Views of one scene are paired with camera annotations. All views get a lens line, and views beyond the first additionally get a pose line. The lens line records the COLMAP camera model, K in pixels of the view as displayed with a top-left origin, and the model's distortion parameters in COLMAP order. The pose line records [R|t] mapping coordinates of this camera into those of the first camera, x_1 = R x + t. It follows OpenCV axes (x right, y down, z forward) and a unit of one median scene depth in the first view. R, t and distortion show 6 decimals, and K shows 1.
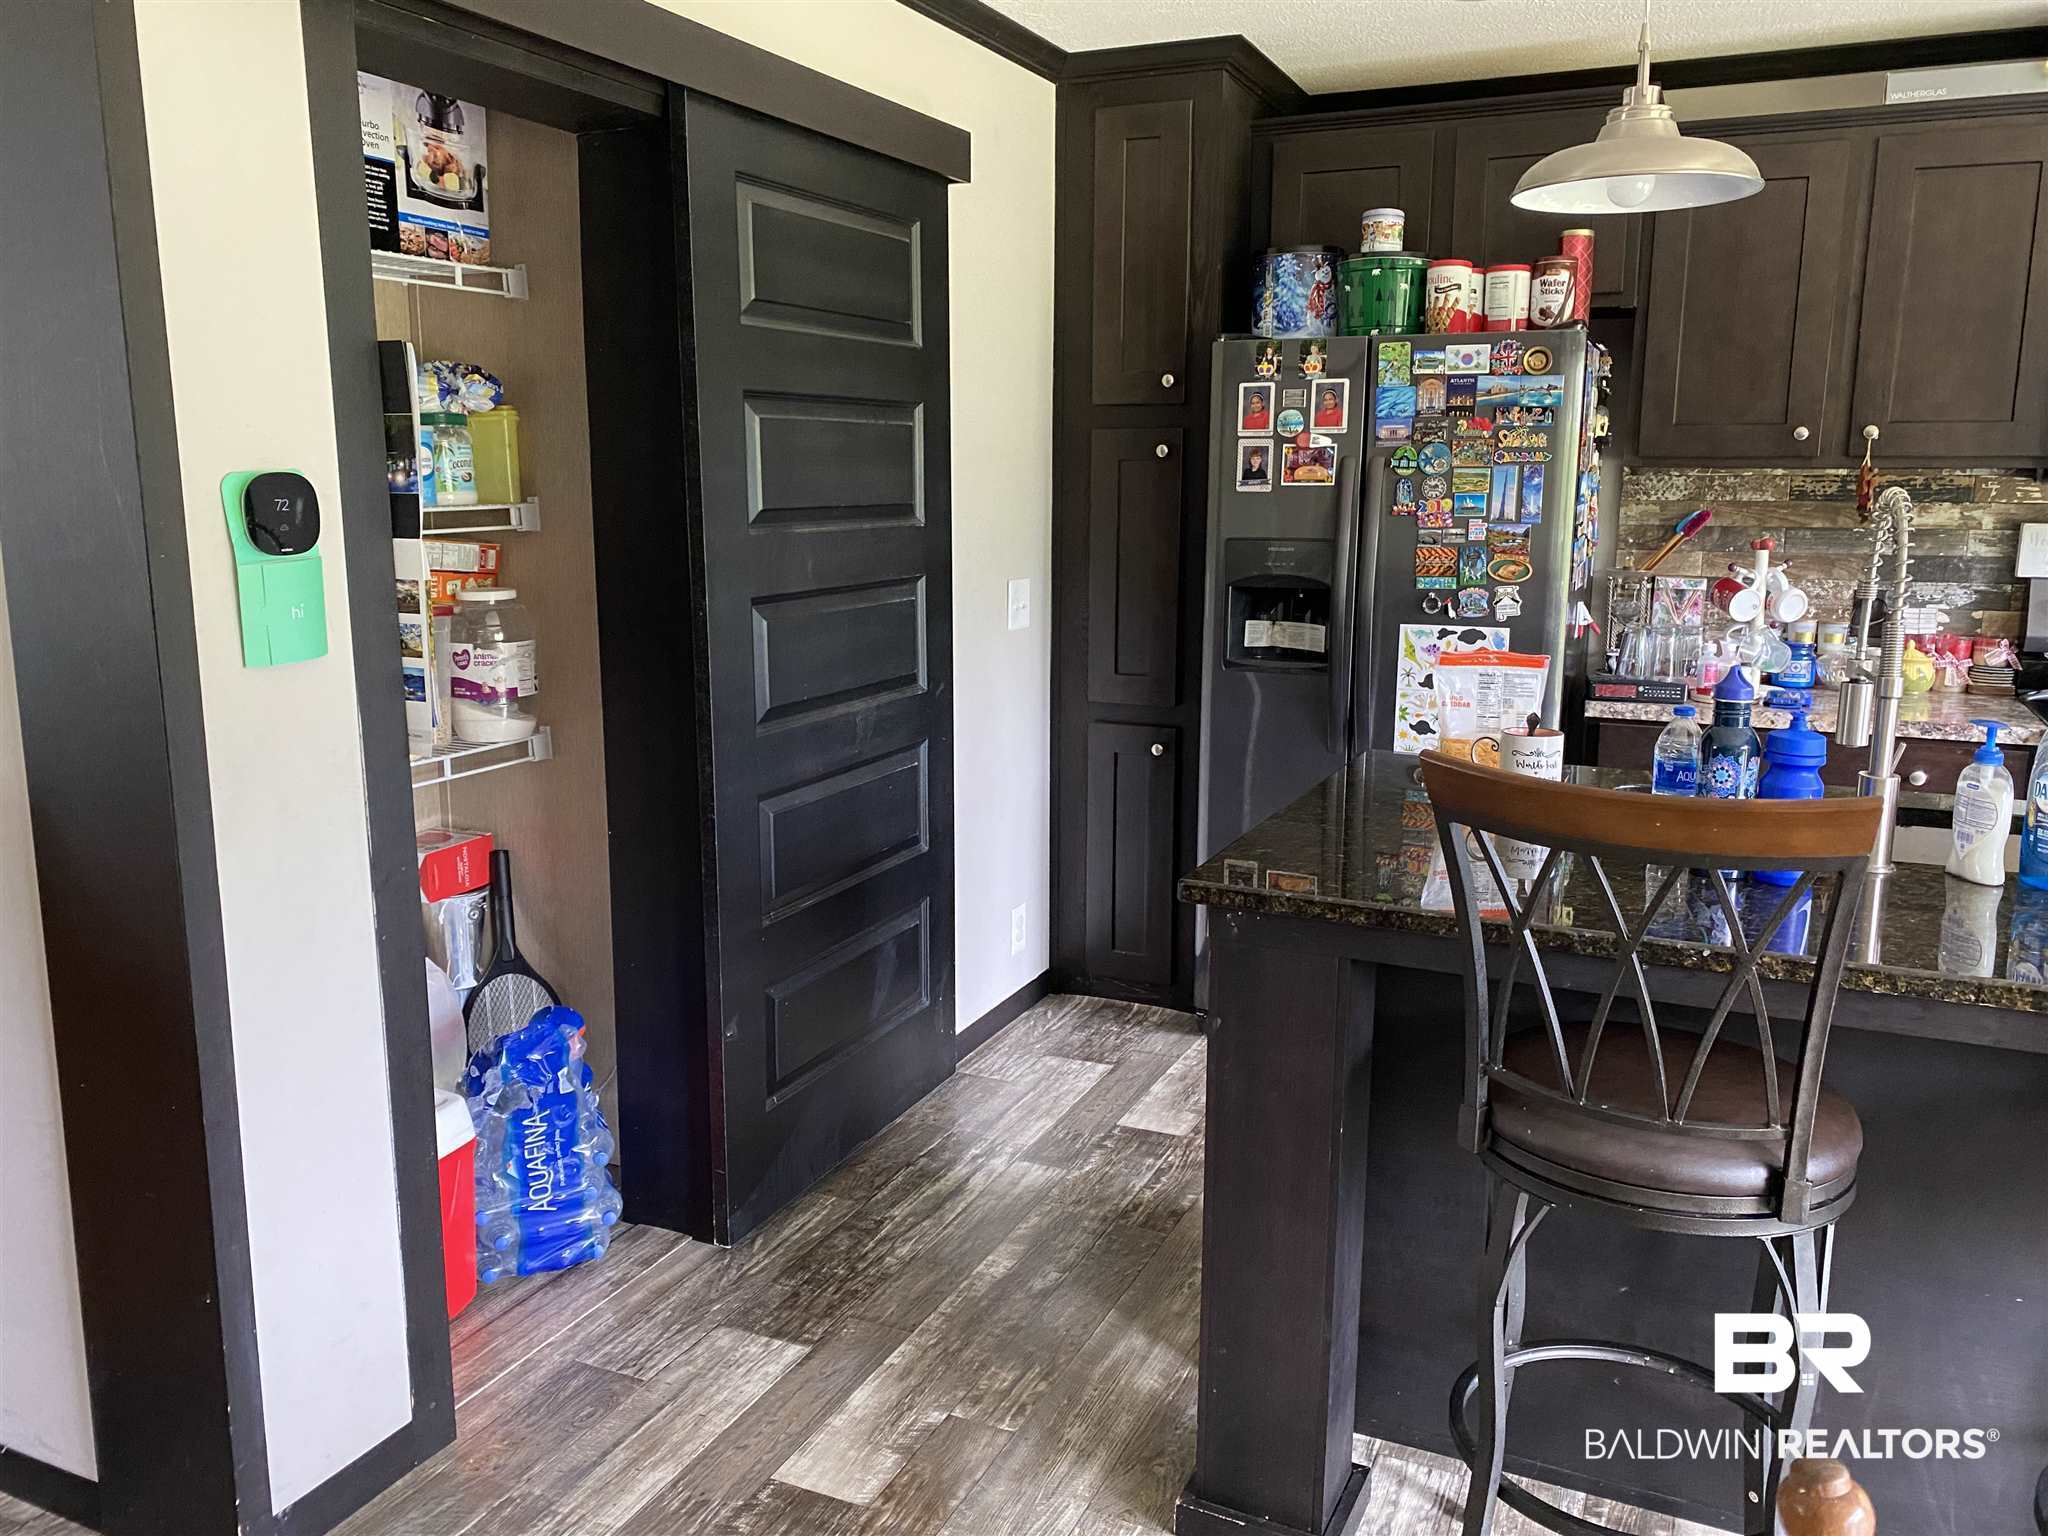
lens RADIAL K [[1554.3, 0, 1021.9], [0, 1554.3, 767.3], [0, 0, 1]] dist [0.001520, -0.005783]
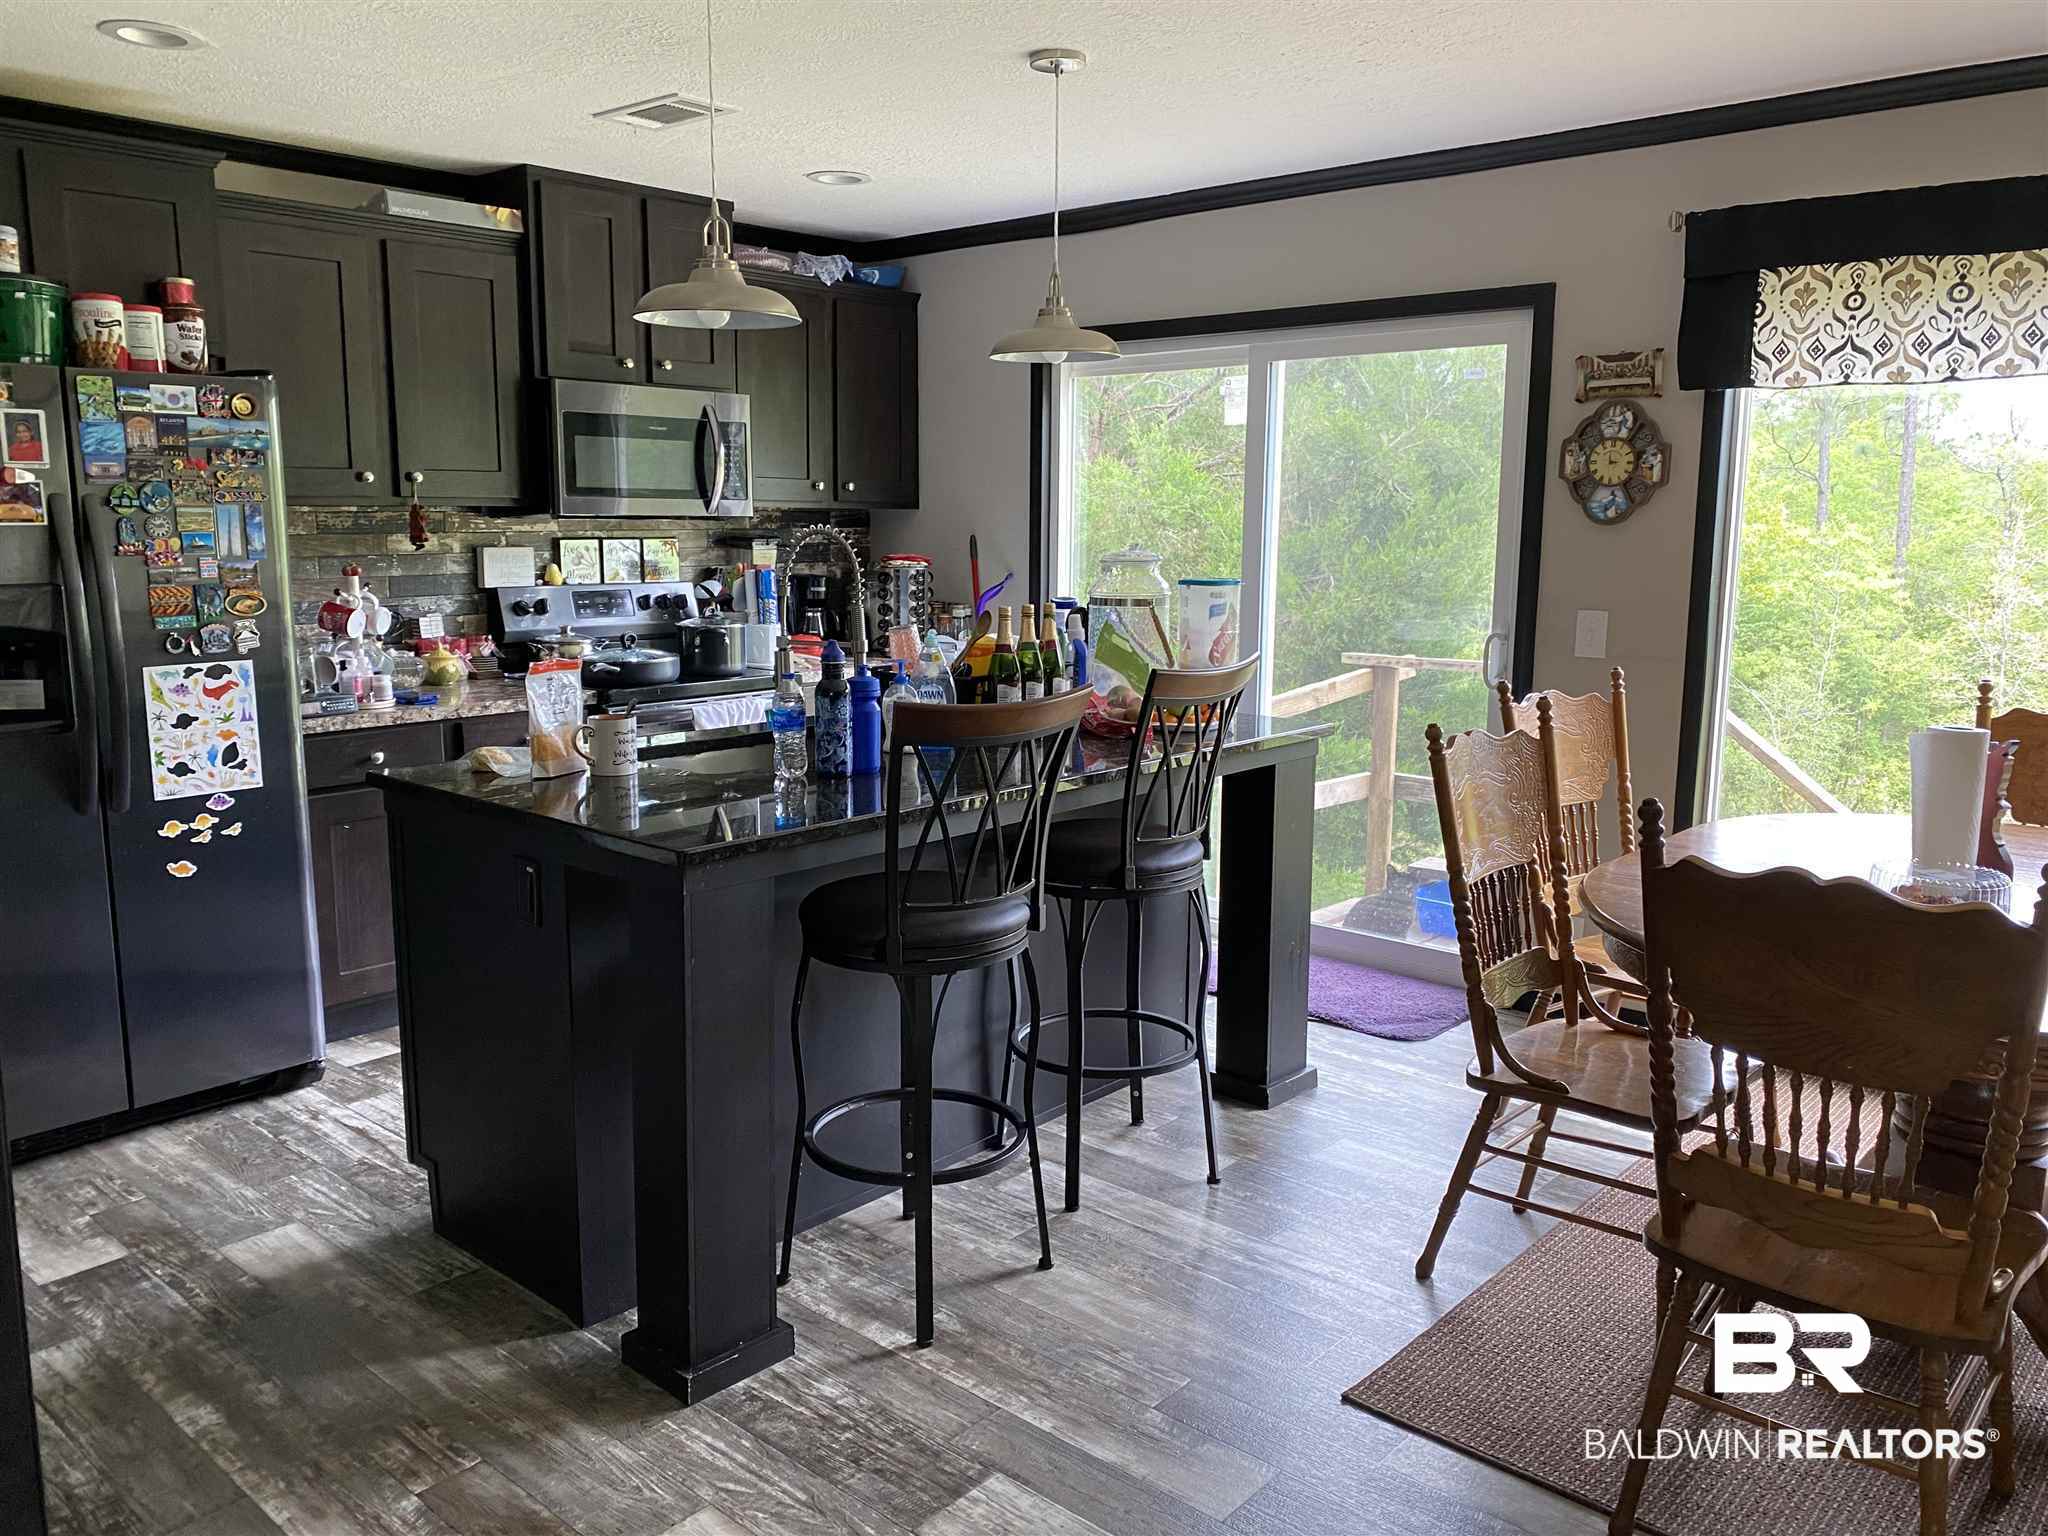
lens RADIAL K [[1554.3, 0, 1022.1], [0, 1554.3, 766.6], [0, 0, 1]] dist [0.001520, -0.005783]
pose [[0.278265, -0.159231, 0.947214, -0.539262], [0.174932, 0.978071, 0.113028, -0.046249], [-0.944440, 0.134247, 0.300018, 0.205401]]
